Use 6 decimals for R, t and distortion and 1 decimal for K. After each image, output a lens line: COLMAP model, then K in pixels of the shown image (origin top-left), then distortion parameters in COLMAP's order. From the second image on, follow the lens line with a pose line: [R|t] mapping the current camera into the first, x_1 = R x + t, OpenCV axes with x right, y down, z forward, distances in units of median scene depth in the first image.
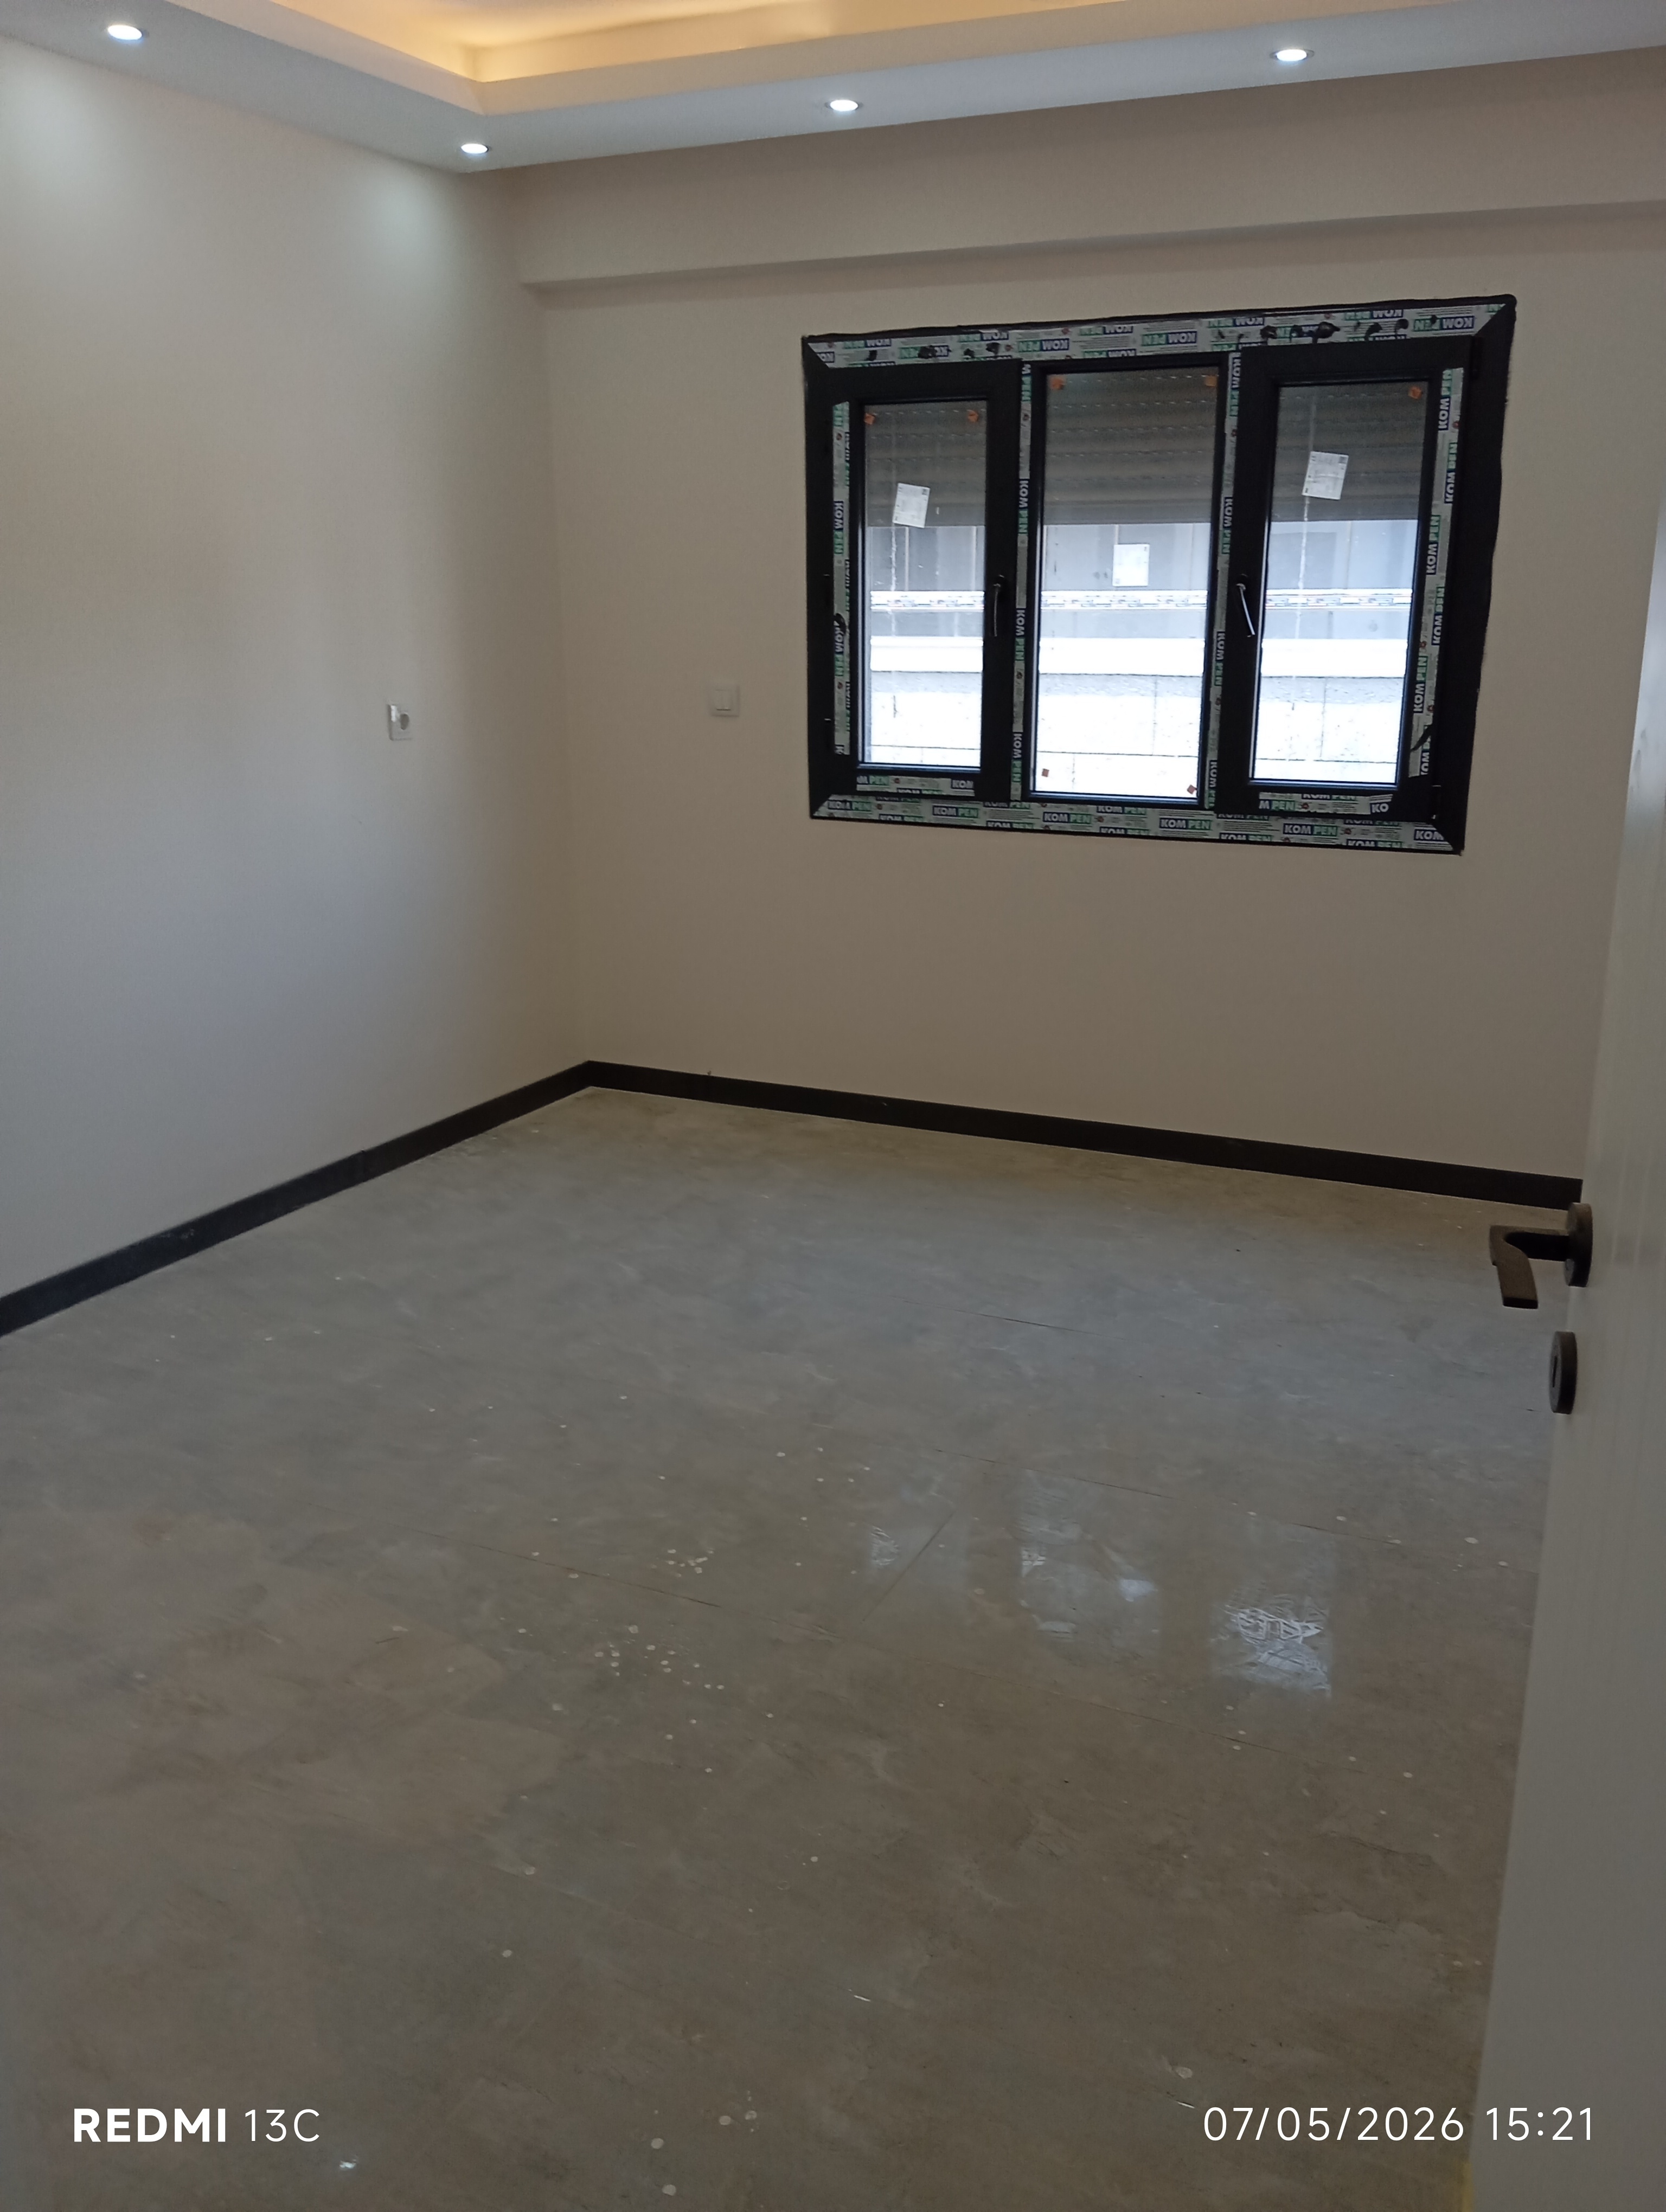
lens RADIAL K [[1818.9, 0, 838.4], [0, 1818.9, 1129.0], [0, 0, 1]] dist [0.103607, -0.201375]
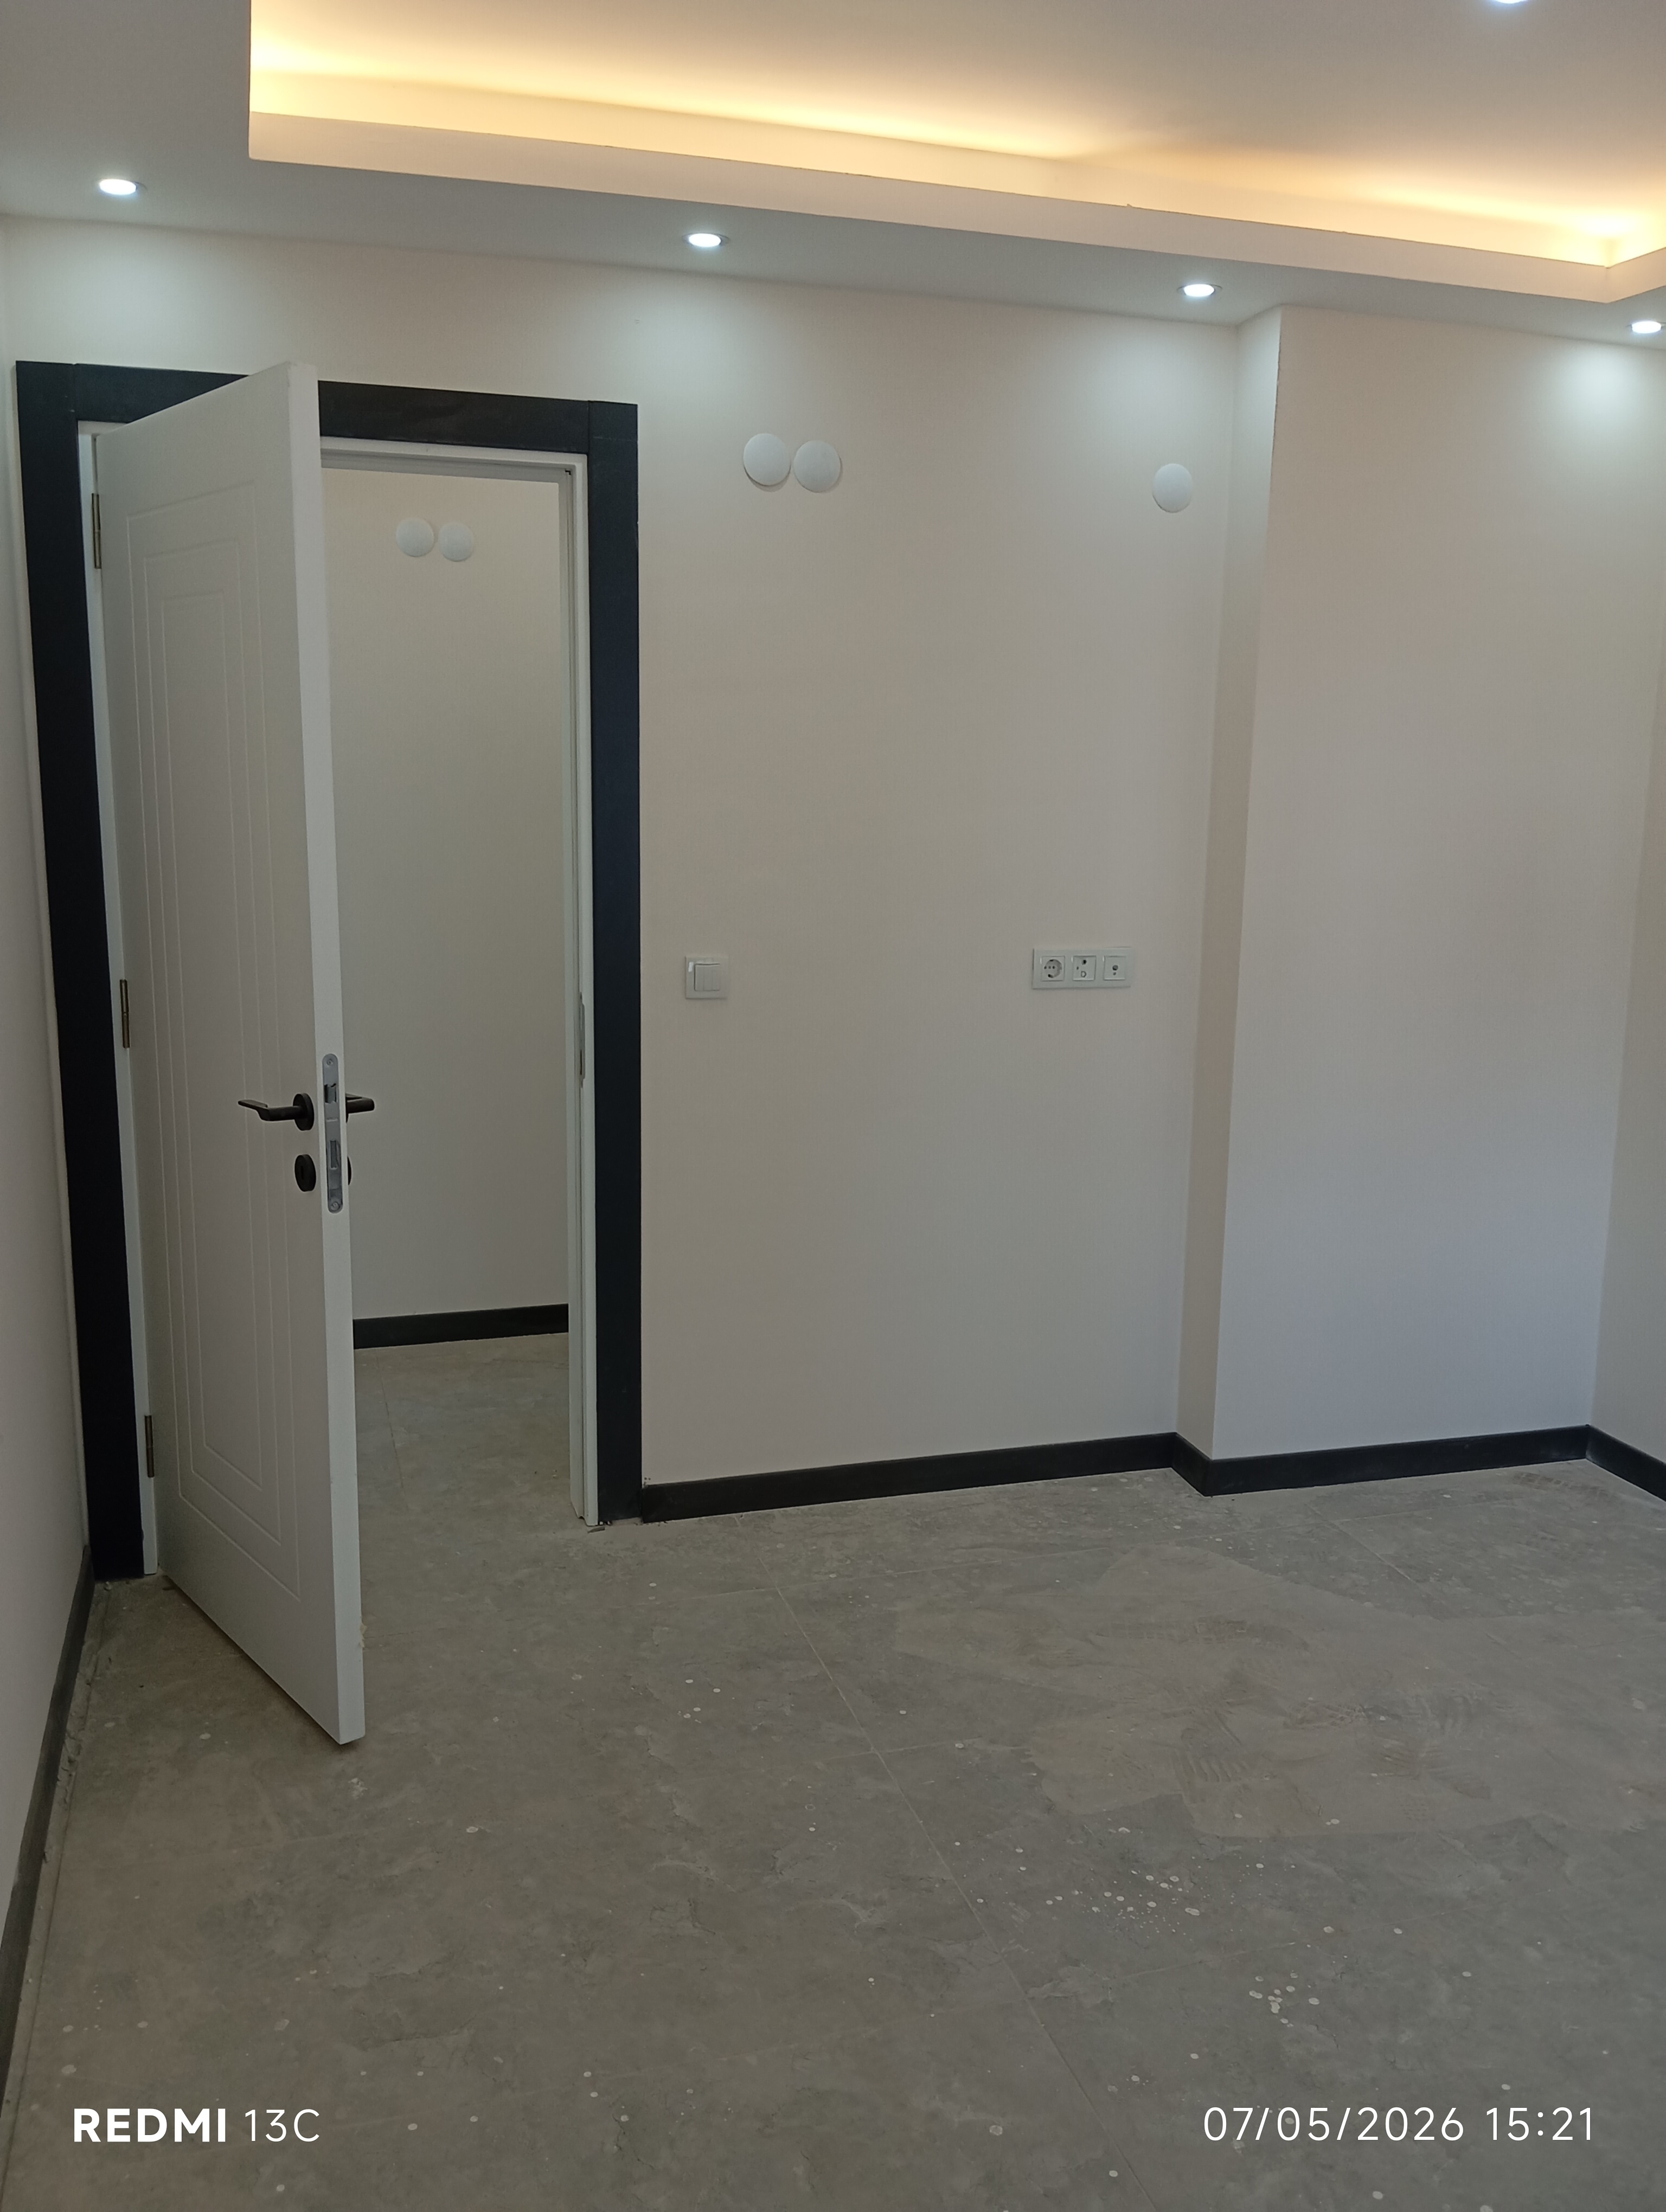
lens RADIAL K [[1818.9, 0, 838.4], [0, 1818.9, 1129.0], [0, 0, 1]] dist [0.103607, -0.201375]
pose [[-0.742731, 0.114930, -0.659653, 0.721994], [-0.203263, 0.899972, 0.385662, -0.503408], [0.637993, 0.420526, -0.645076, 1.571717]]
